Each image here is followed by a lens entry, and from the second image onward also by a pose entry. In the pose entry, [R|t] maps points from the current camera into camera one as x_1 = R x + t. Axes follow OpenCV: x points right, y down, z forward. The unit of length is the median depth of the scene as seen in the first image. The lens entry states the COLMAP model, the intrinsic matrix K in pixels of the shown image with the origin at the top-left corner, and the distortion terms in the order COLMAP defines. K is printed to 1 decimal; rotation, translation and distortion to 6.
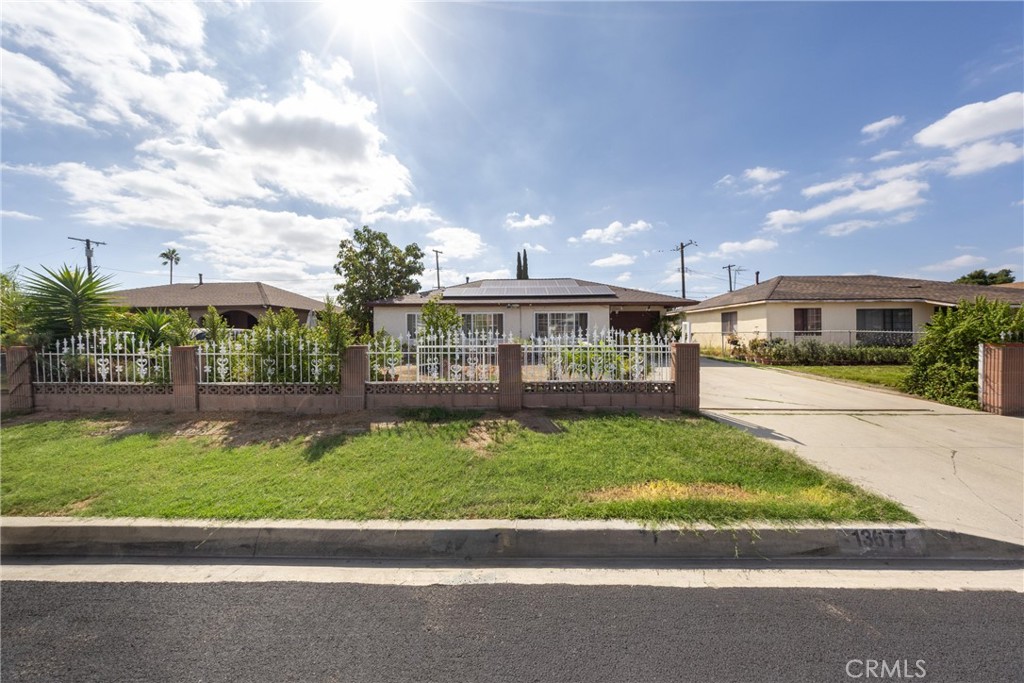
lens RADIAL K [[295.0, 0, 517.5], [0, 295.0, 343.0], [0, 0, 1]] dist [-0.006835, -0.000104]
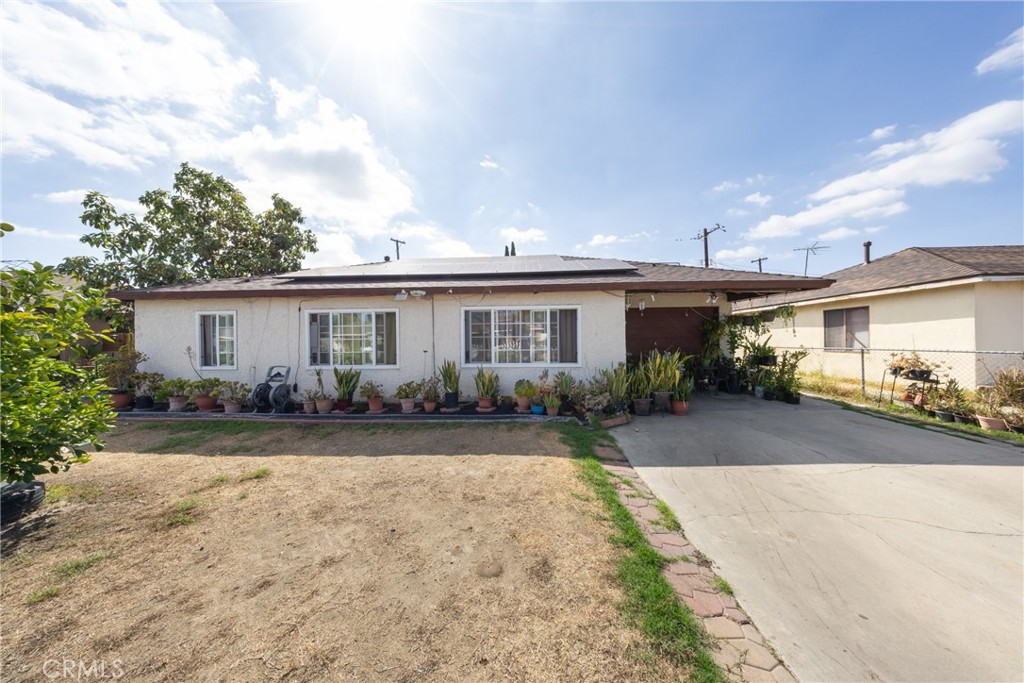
lens RADIAL K [[295.0, 0, 510.5], [0, 295.0, 342.5], [0, 0, 1]] dist [-0.006835, -0.000104]
pose [[0.999442, -0.002489, -0.033295, 0.128868], [0.001803, 0.999786, -0.020624, -0.034678], [0.033339, 0.020553, 0.999233, 0.466507]]
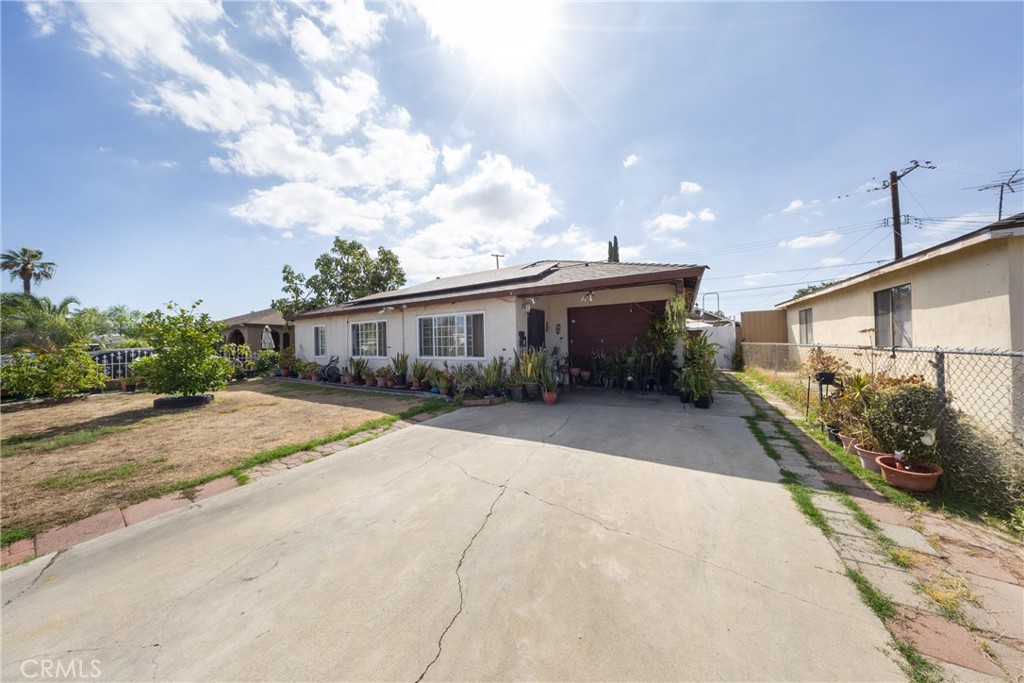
lens RADIAL K [[295.0, 0, 517.1], [0, 295.0, 339.1], [0, 0, 1]] dist [-0.006835, -0.000104]
pose [[0.874575, -0.013953, -0.484690, 0.497146], [-0.003513, 0.999377, -0.035108, -0.027571], [0.484878, 0.032407, 0.873981, 0.460743]]
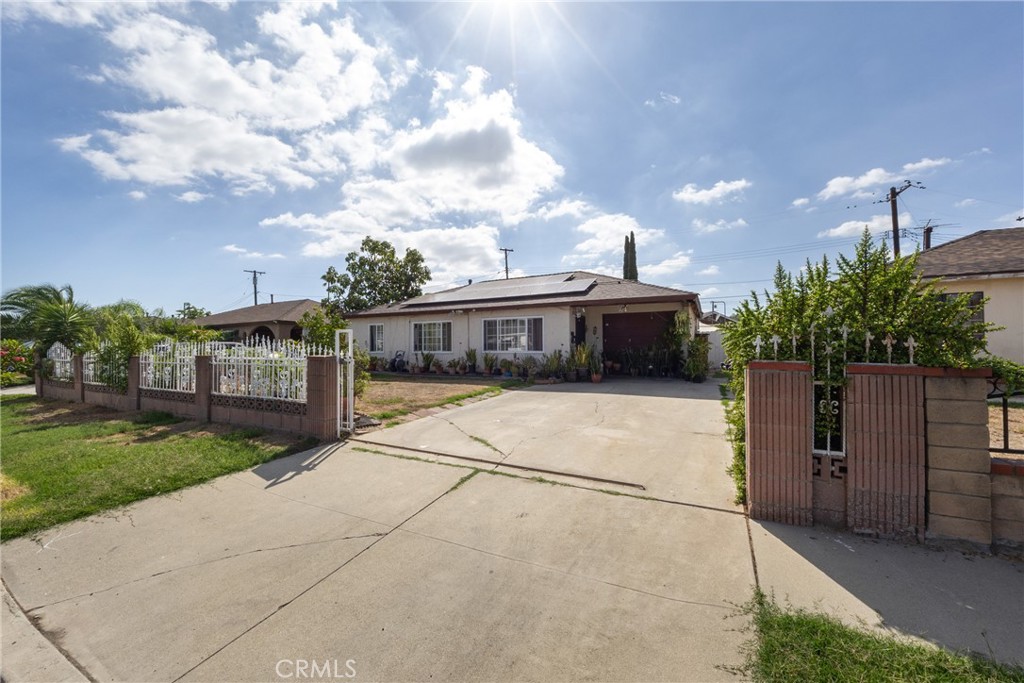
lens RADIAL K [[369.7, 0, 530.7], [0, 369.7, 340.5], [0, 0, 1]] dist [0.004926, 0.000083]
pose [[0.905069, -0.005341, -0.425232, 0.532937], [-0.014413, 0.998961, -0.043225, -0.001693], [0.425021, 0.045250, 0.904052, 0.112837]]
